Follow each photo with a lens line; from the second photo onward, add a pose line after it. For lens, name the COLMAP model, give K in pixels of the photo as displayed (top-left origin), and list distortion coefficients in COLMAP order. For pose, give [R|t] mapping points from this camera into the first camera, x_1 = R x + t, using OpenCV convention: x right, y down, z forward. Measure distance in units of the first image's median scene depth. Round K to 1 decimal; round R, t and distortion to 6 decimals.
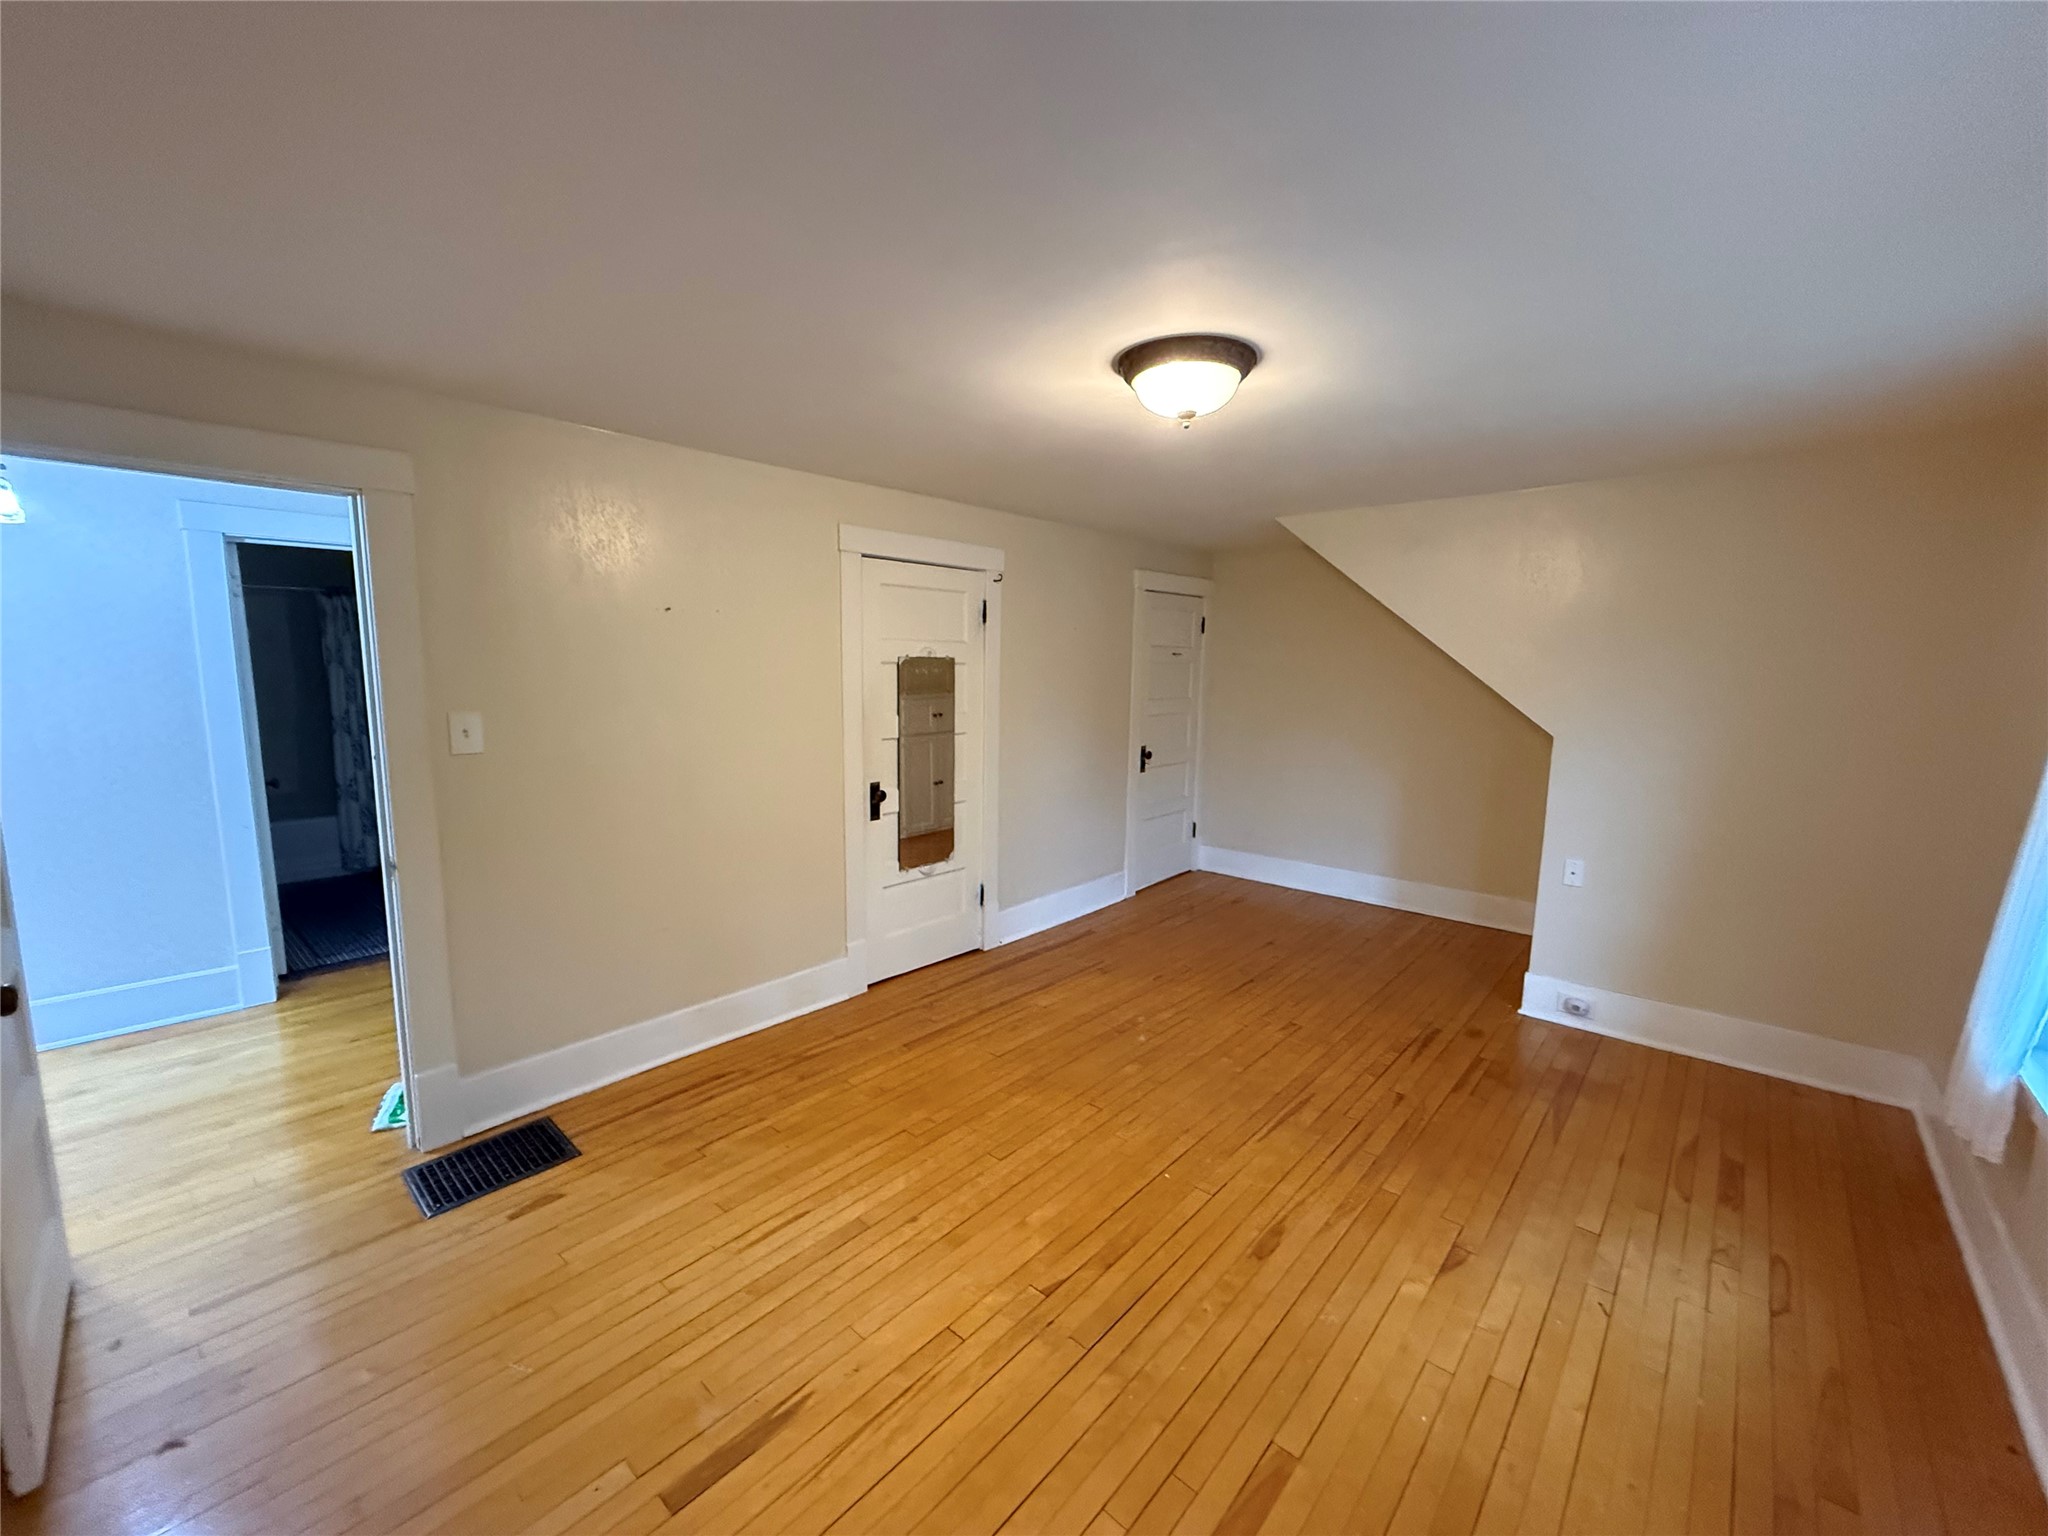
lens RADIAL K [[817.9, 0, 1021.1], [0, 817.9, 773.4], [0, 0, 1]] dist [0.000342, -0.000054]
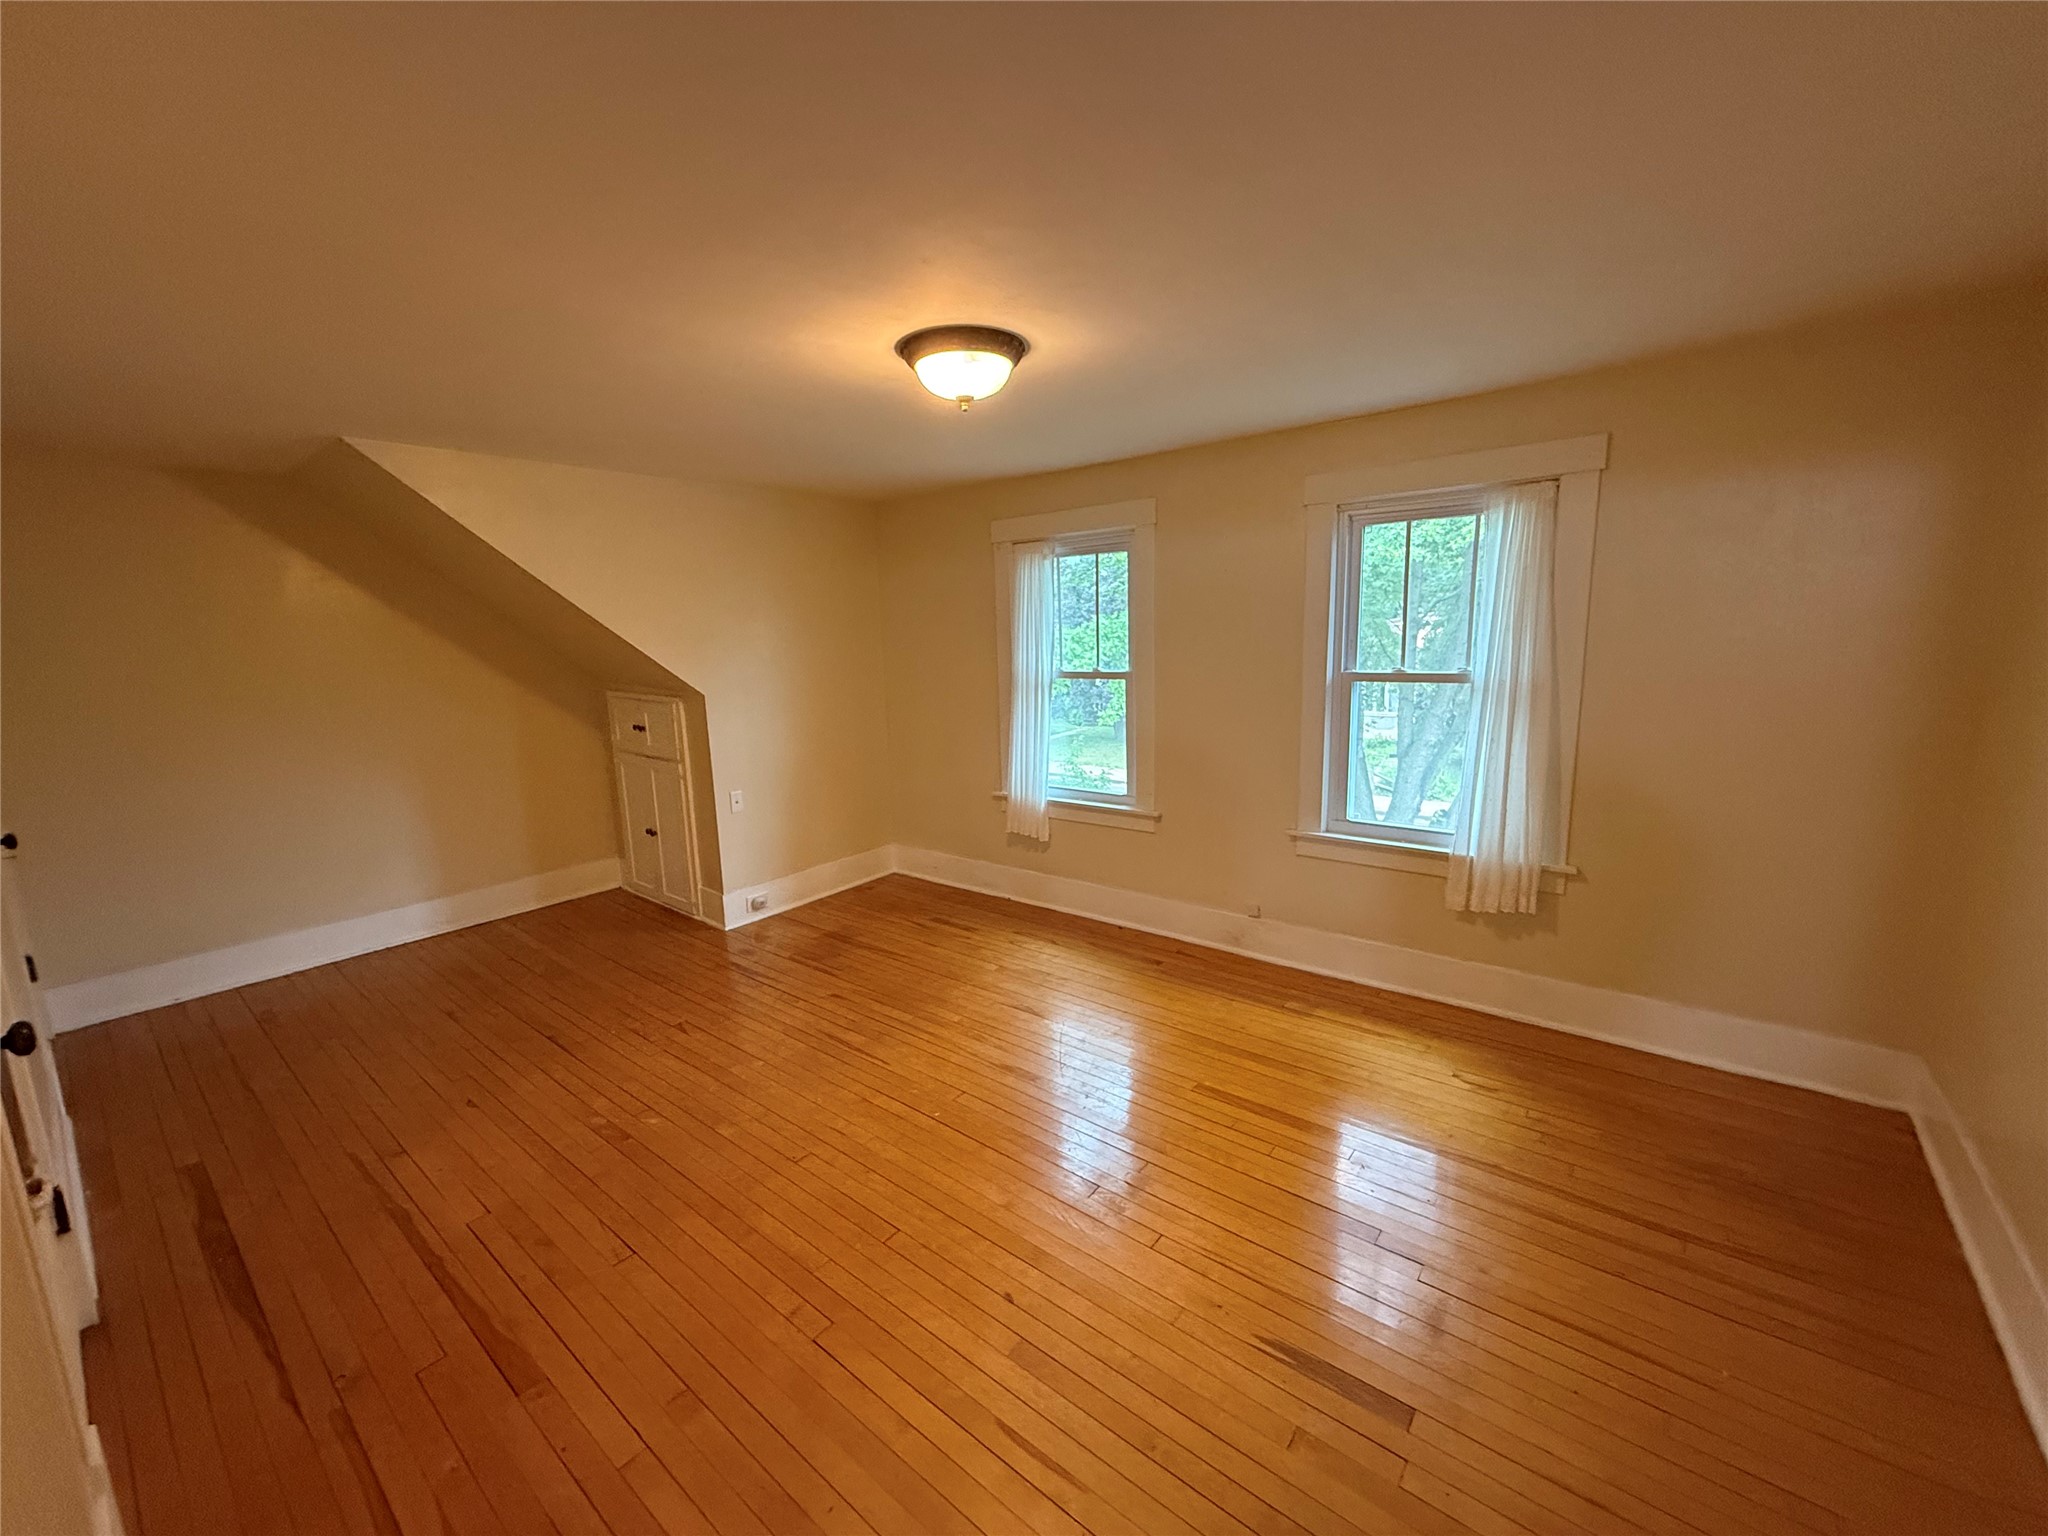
lens RADIAL K [[817.9, 0, 1021.1], [0, 817.9, 773.4], [0, 0, 1]] dist [0.000342, -0.000054]
pose [[-0.053251, -0.183637, 0.981551, -0.647424], [0.166384, 0.967573, 0.190049, -0.097142], [-0.984622, 0.173435, -0.020970, 0.690288]]
